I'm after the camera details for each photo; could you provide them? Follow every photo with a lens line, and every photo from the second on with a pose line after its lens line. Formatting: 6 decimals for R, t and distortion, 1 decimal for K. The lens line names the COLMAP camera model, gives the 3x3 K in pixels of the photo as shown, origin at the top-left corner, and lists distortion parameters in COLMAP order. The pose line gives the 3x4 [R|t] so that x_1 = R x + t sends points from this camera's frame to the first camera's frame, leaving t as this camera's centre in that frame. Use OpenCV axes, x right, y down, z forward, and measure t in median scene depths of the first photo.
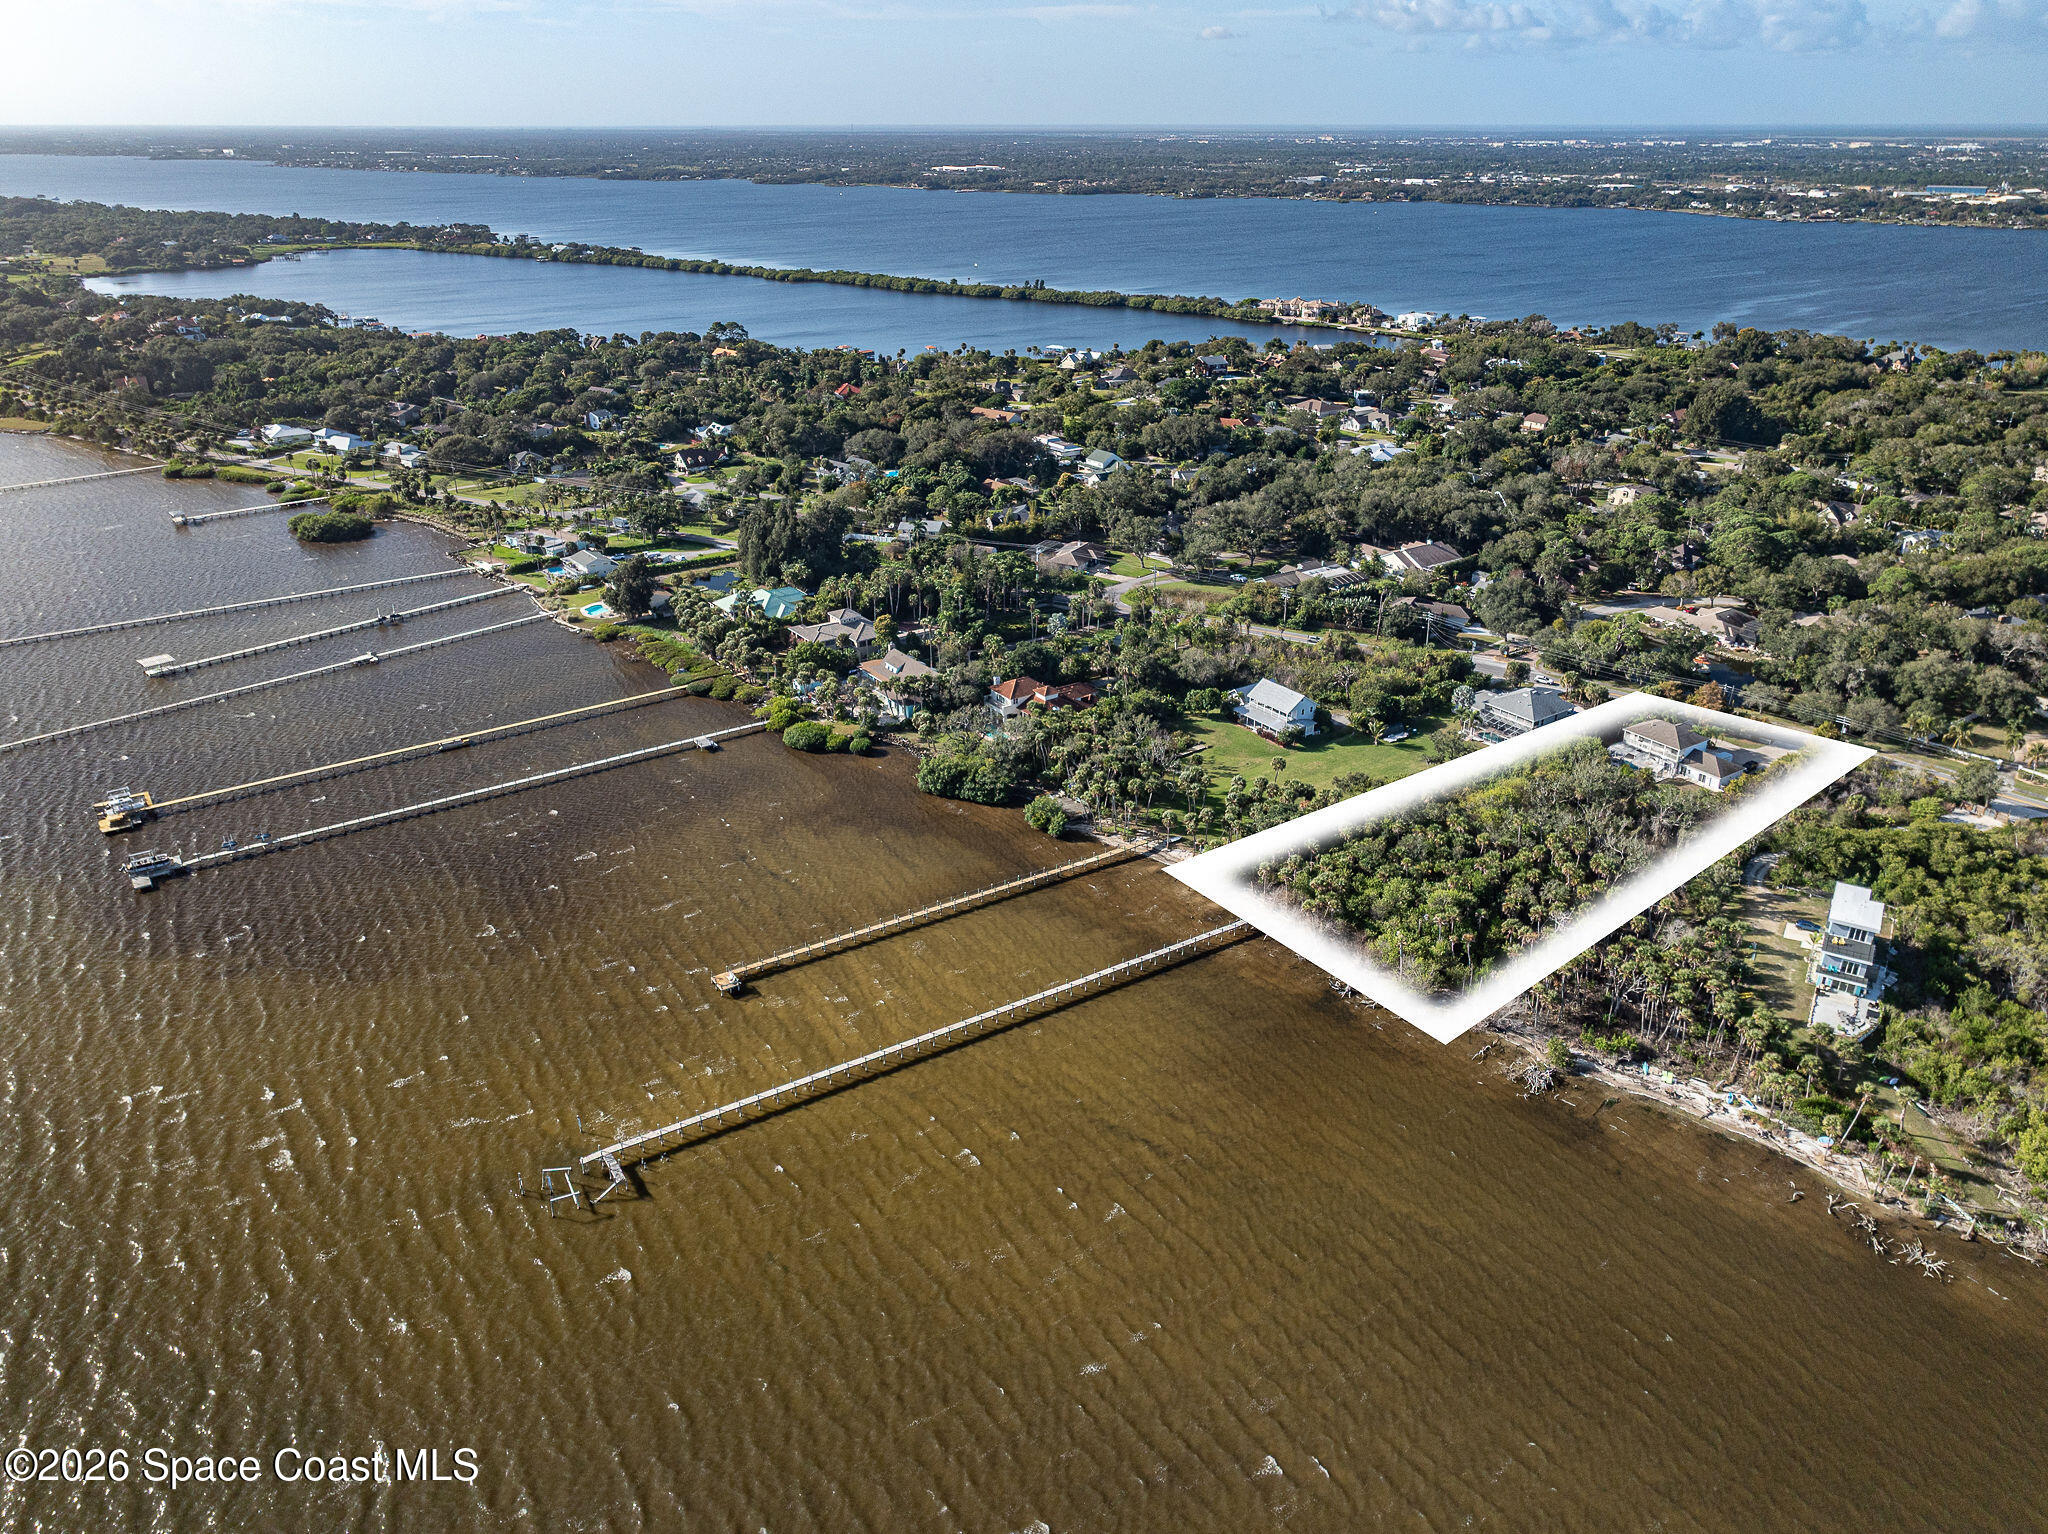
lens RADIAL K [[1431.0, 0, 1024.0], [0, 1431.0, 767.0], [0, 0, 1]] dist [-0.010935, 0.018330]
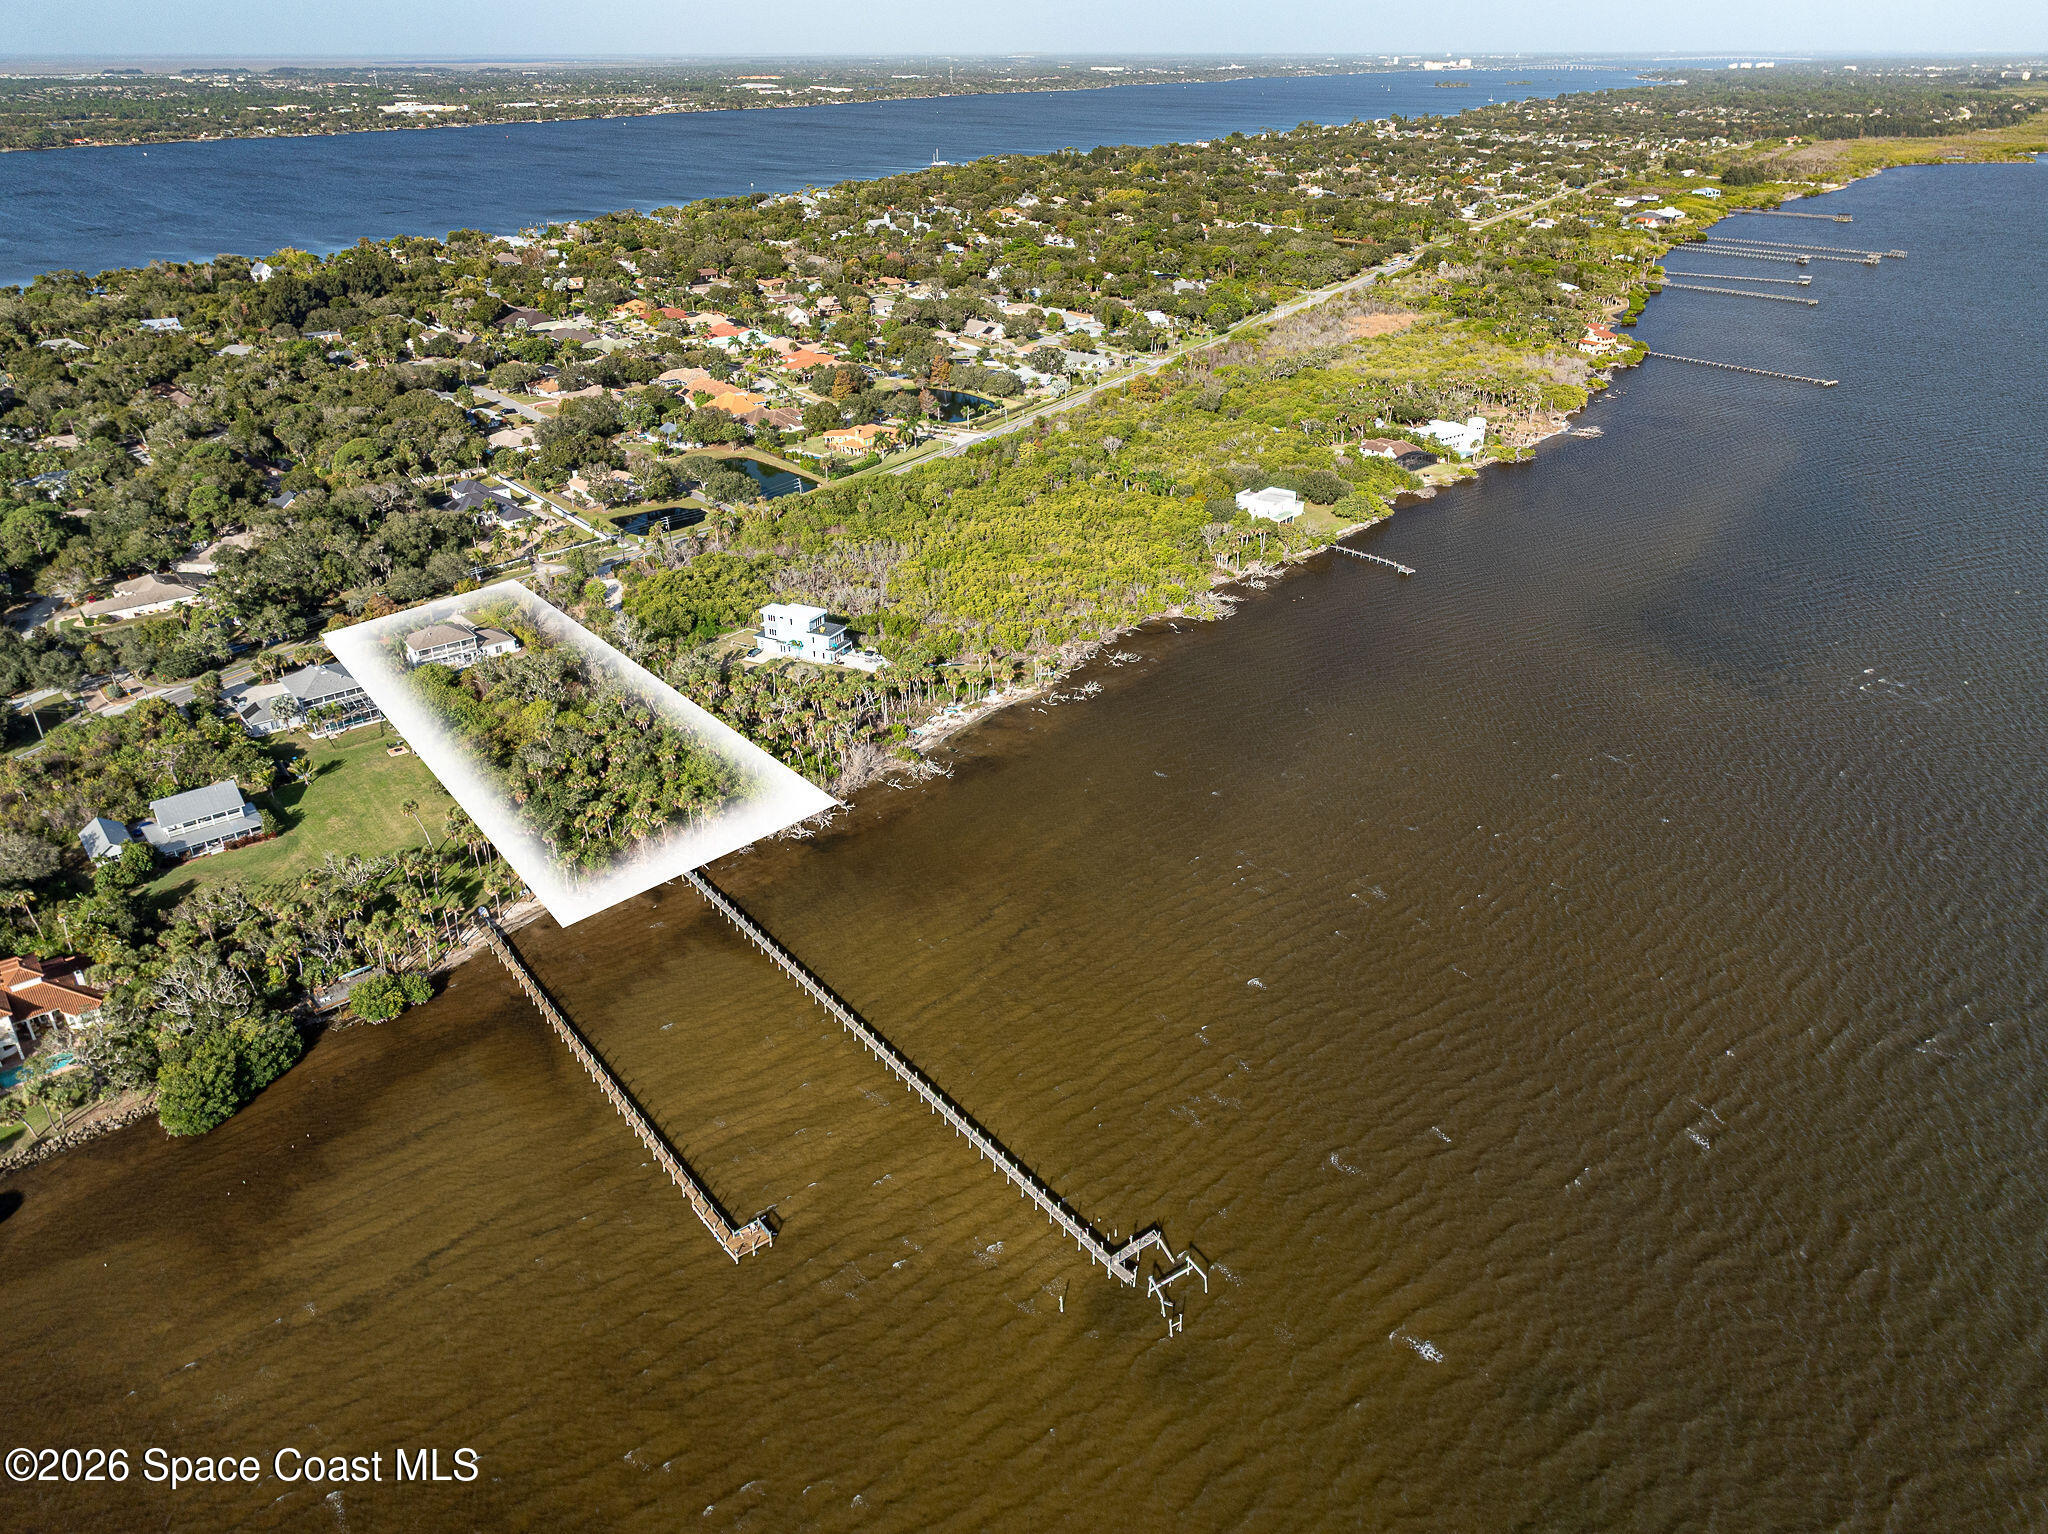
lens RADIAL K [[1431.0, 0, 1024.0], [0, 1431.0, 767.0], [0, 0, 1]] dist [-0.010935, 0.018330]
pose [[-0.088664, -0.451305, 0.887954, -0.600917], [0.414741, 0.793785, 0.444855, -0.246429], [-0.905610, 0.407713, 0.116795, 0.528555]]
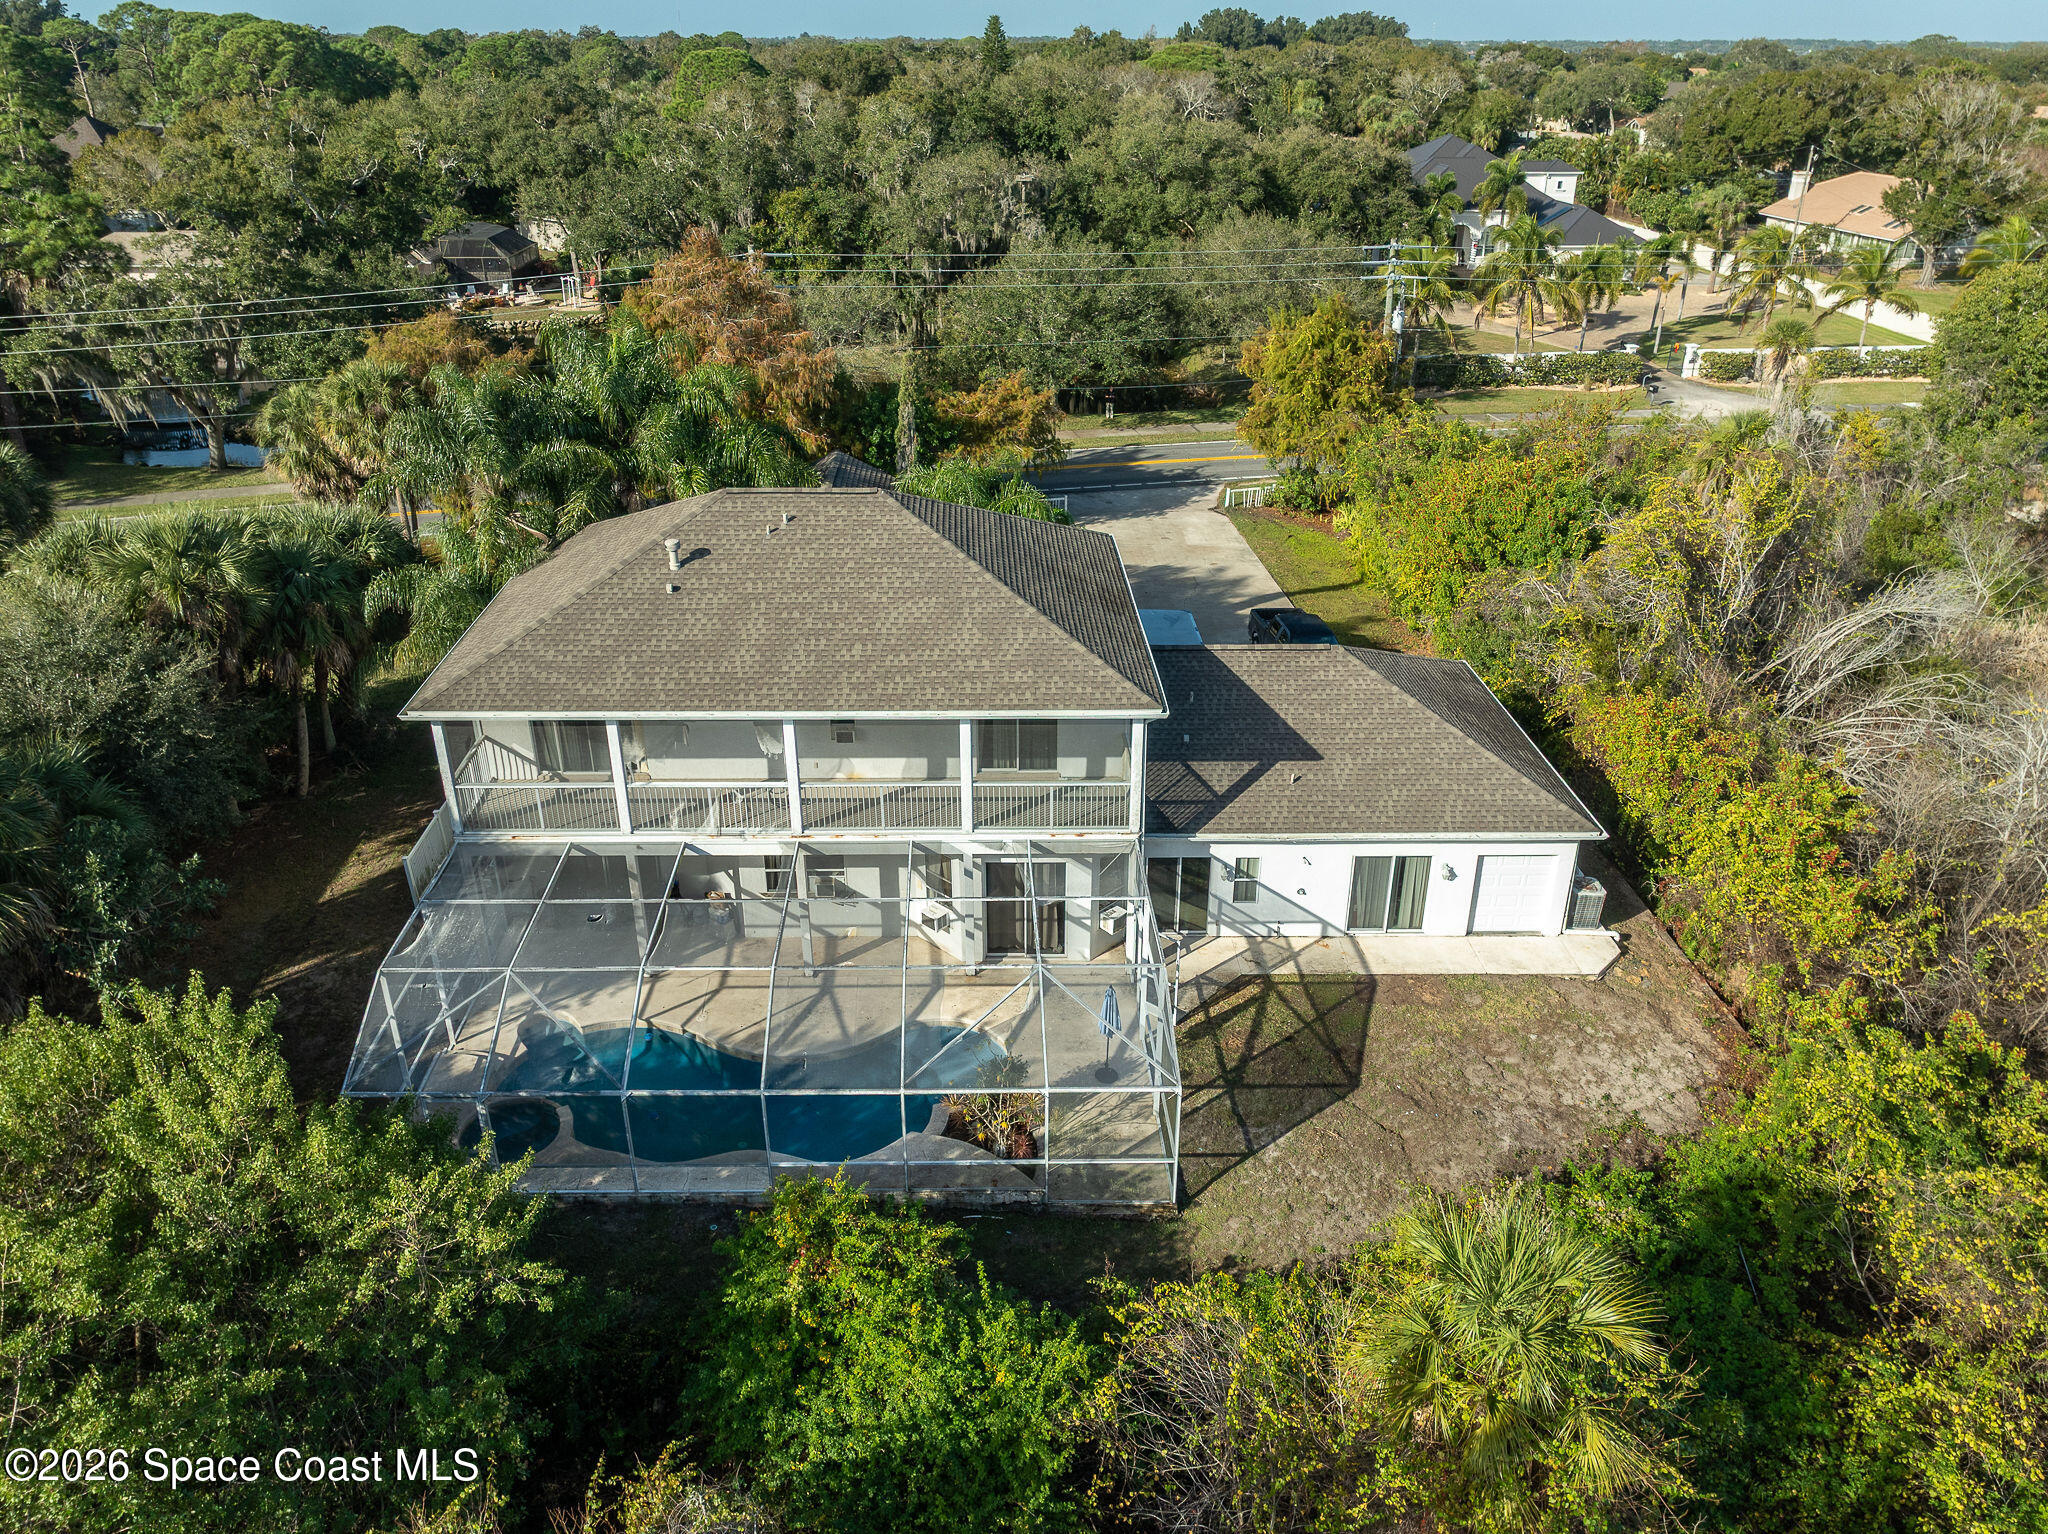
lens RADIAL K [[1431.0, 0, 1024.0], [0, 1431.0, 767.0], [0, 0, 1]] dist [-0.010935, 0.018330]
pose [[0.517771, -0.370188, 0.771281, 0.387371], [0.349460, 0.914409, 0.204287, -0.028837], [-0.780891, 0.163758, 0.602821, 0.953523]]
